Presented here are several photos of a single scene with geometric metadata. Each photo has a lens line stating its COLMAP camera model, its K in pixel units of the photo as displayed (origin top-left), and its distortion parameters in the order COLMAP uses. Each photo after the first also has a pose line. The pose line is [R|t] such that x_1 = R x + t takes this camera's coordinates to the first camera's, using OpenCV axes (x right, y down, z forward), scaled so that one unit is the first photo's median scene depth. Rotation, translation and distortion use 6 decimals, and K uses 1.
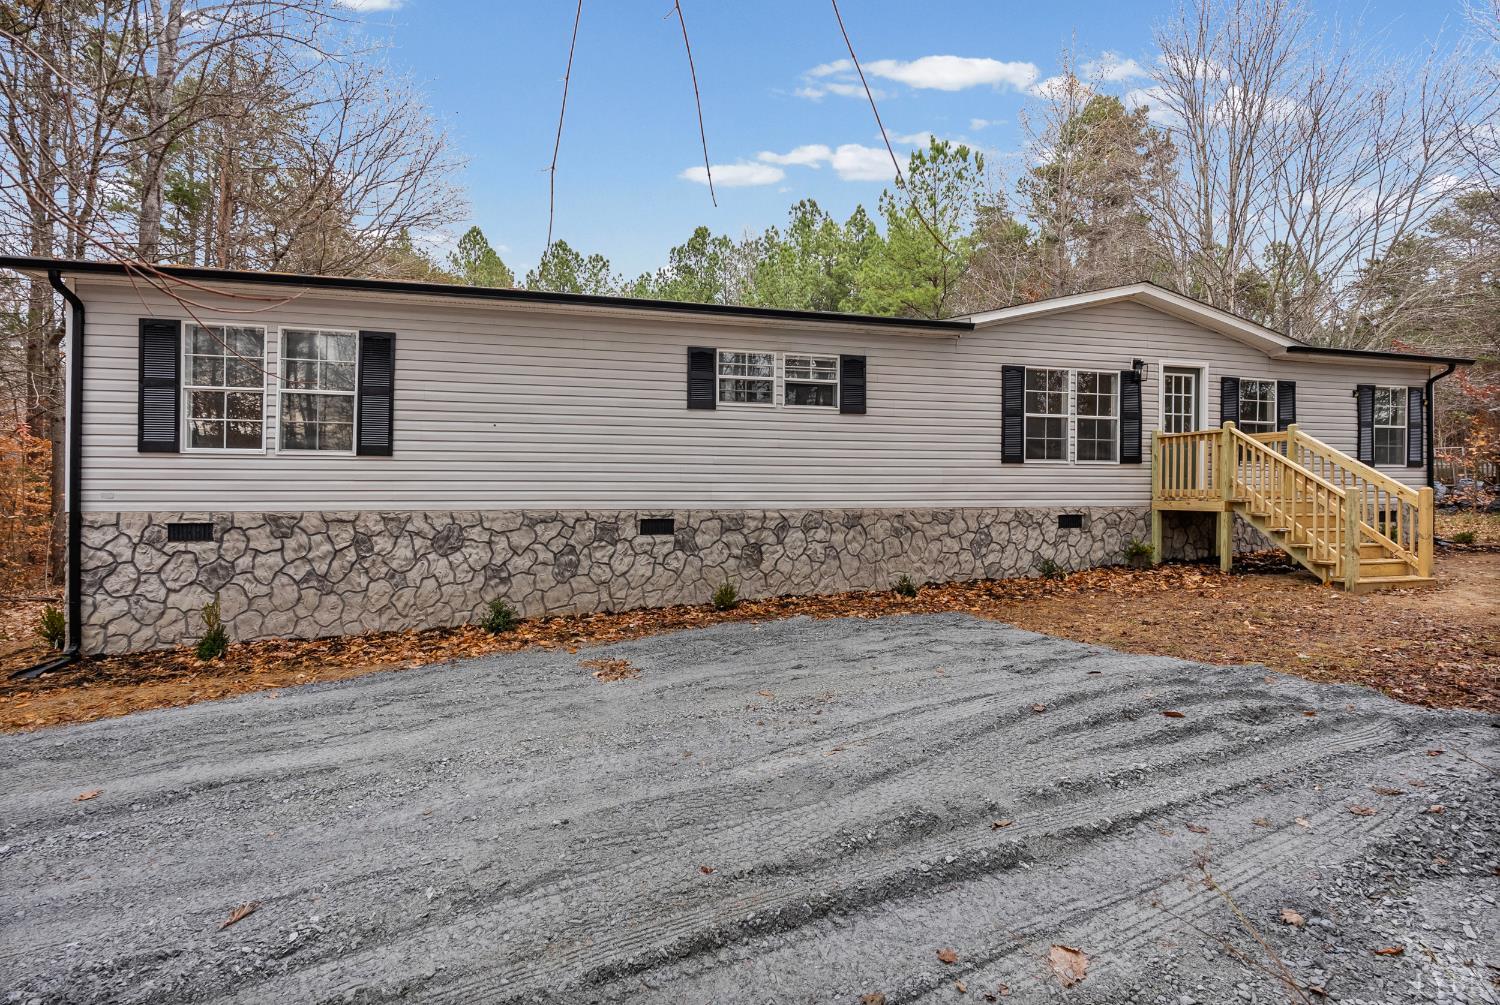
lens RADIAL K [[672.5, 0, 748.6], [0, 672.5, 499.3], [0, 0, 1]] dist [-0.003807, 0.000250]
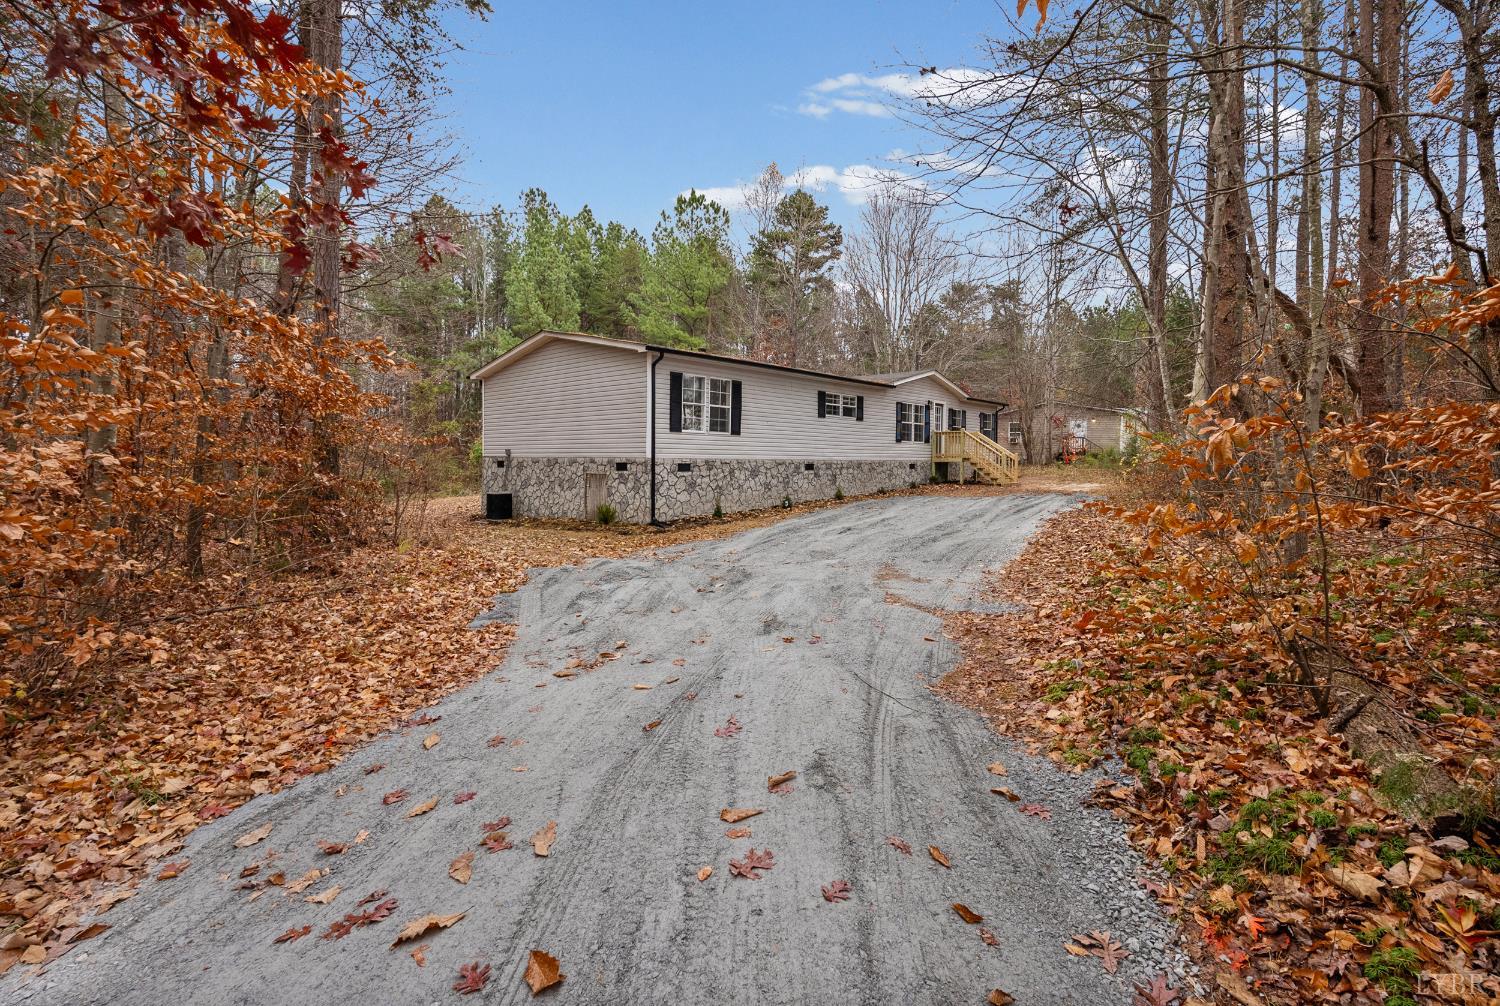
lens RADIAL K [[672.5, 0, 749.2], [0, 672.5, 499.6], [0, 0, 1]] dist [-0.003807, 0.000250]
pose [[0.840172, -0.027549, 0.541619, -1.600676], [0.001253, 0.998805, 0.048858, 0.040038], [-0.542318, -0.040370, 0.839203, -0.873614]]
